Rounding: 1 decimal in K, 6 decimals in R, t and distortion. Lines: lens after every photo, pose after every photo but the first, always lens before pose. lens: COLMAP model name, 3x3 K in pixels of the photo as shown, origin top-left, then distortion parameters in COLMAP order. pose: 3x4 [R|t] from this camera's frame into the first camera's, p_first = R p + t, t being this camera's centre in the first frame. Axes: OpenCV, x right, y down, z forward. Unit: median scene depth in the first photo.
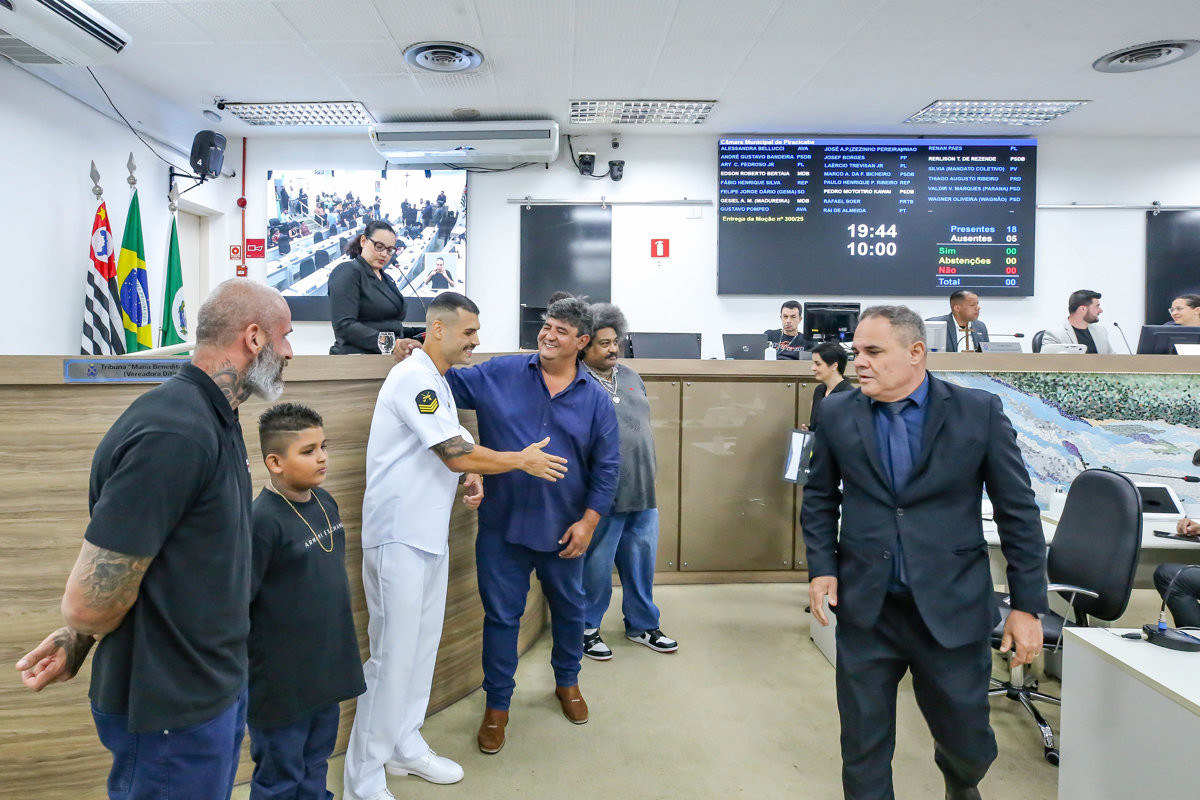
lens RADIAL K [[704.5, 0, 535.0], [0, 704.5, 353.4], [0, 0, 1]] dist [-0.024354, 0.019755]
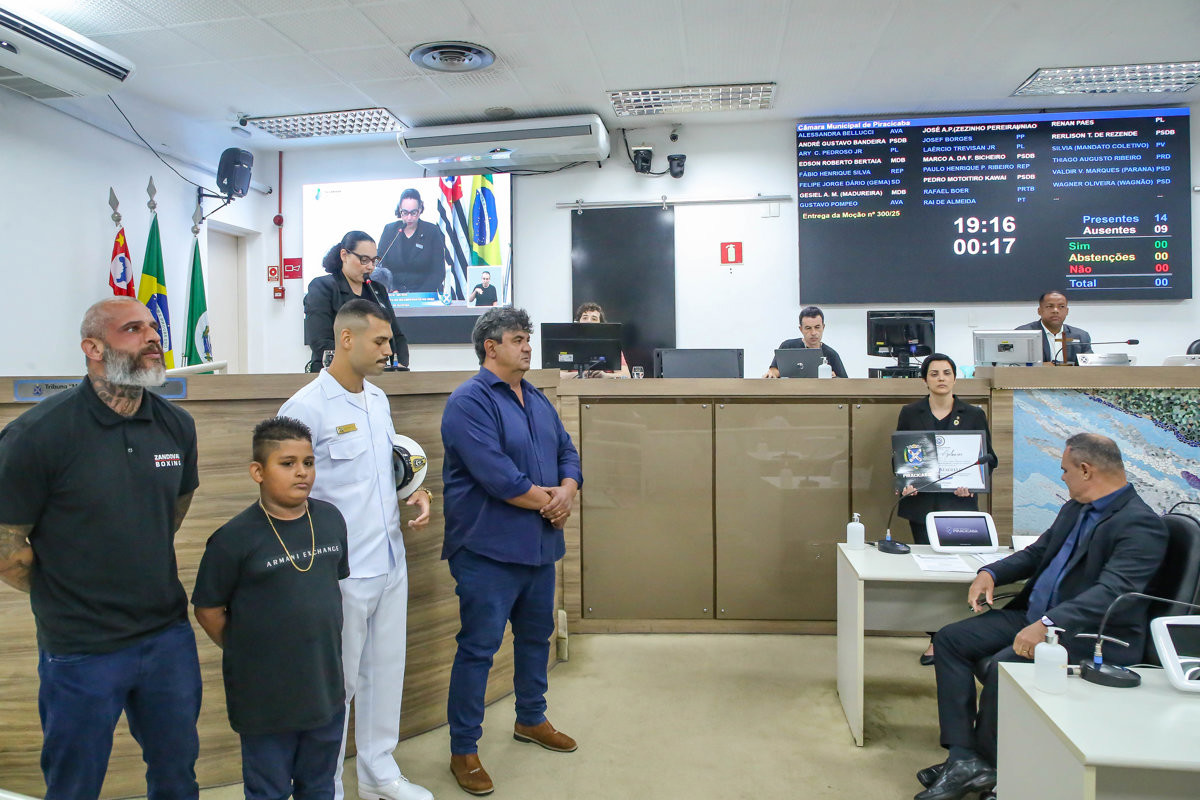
lens RADIAL K [[838.8, 0, 564.1], [0, 838.8, 381.7], [0, 0, 1]] dist [-0.074076, 0.037610]
pose [[0.989281, -0.012350, -0.145502, 0.125954], [0.012195, 0.999924, -0.001962, 0.008592], [0.145515, 0.000166, 0.989356, -0.047110]]
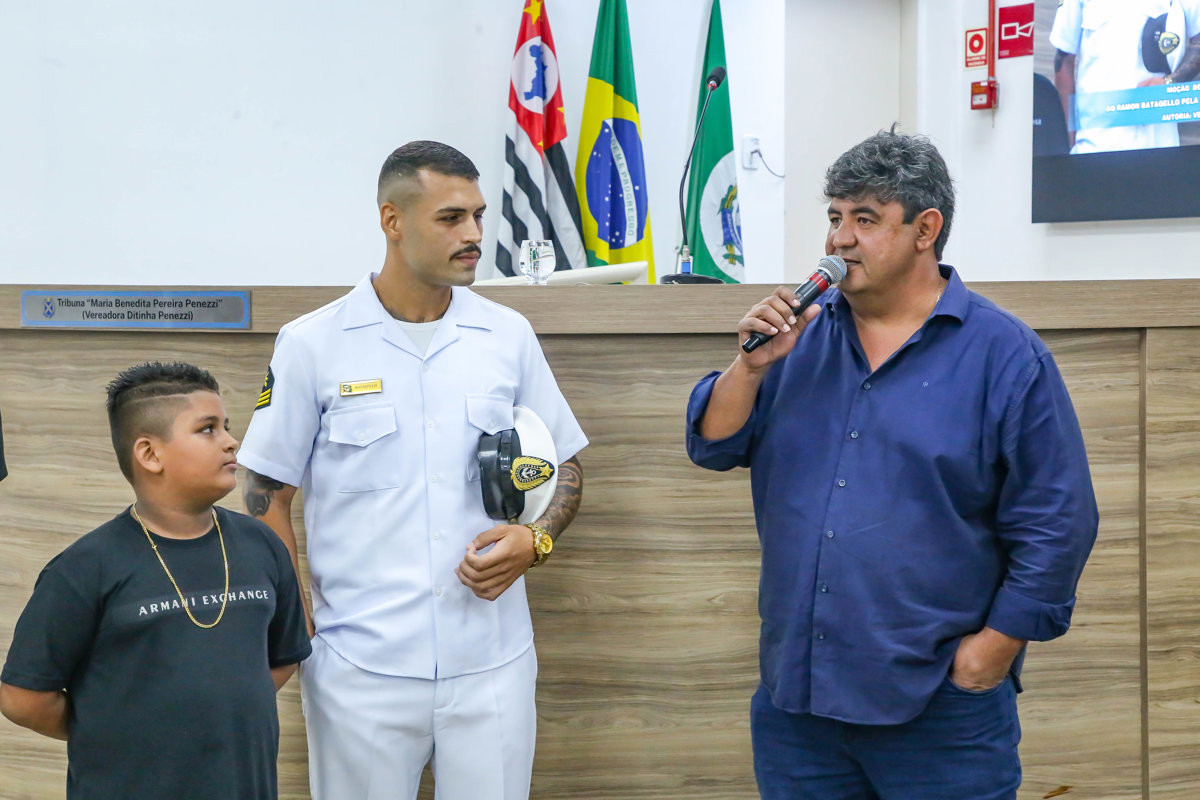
lens RADIAL K [[2301.1, 0, 543.7], [0, 2301.1, 377.9], [0, 0, 1]] dist [0.462720, -0.390312]
pose [[0.627865, 0.021064, -0.778037, 0.455187], [-0.009424, 0.999766, 0.019462, 0.014768], [0.778265, -0.004887, 0.627917, 0.007146]]
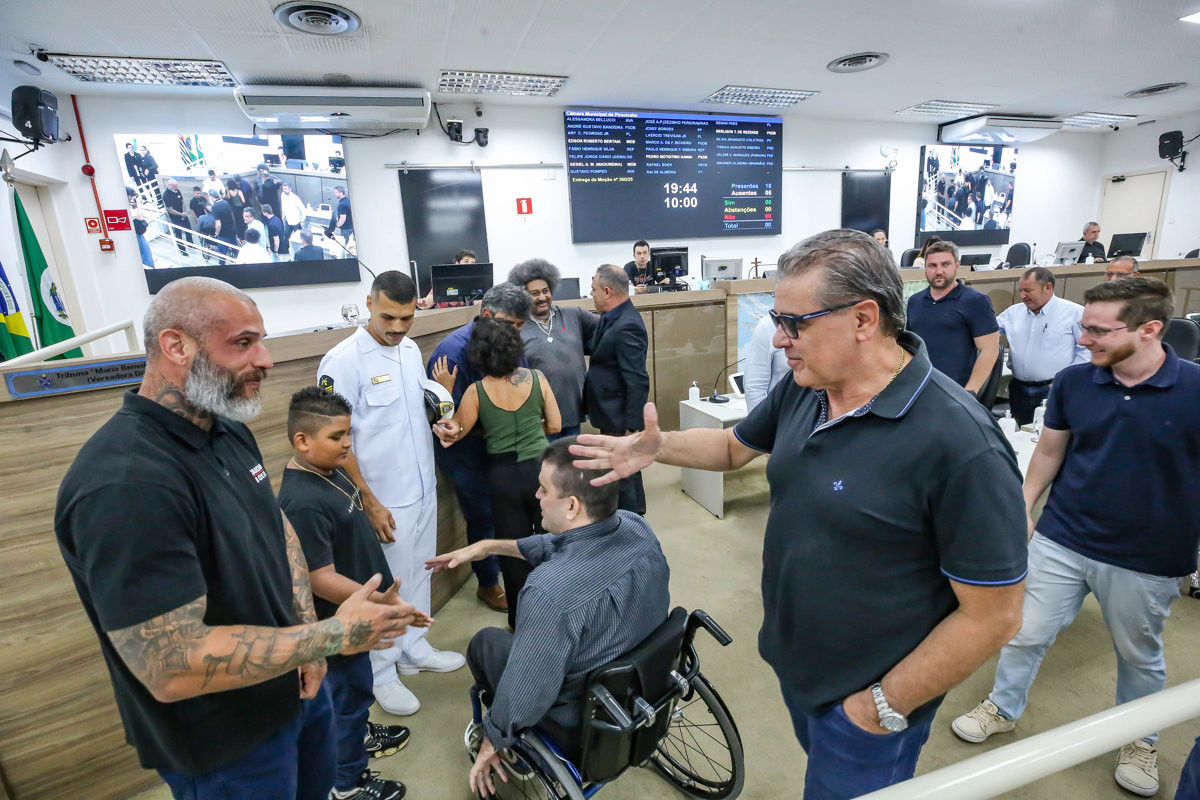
lens RADIAL K [[554.3, 0, 600.0], [0, 554.3, 400.0], [0, 0, 1]] dist [-0.034561, 0.012527]
pose [[0.929820, -0.145047, 0.338225, -0.071954], [0.075202, 0.974547, 0.211193, -0.016428], [-0.360249, -0.170936, 0.917061, 0.031575]]
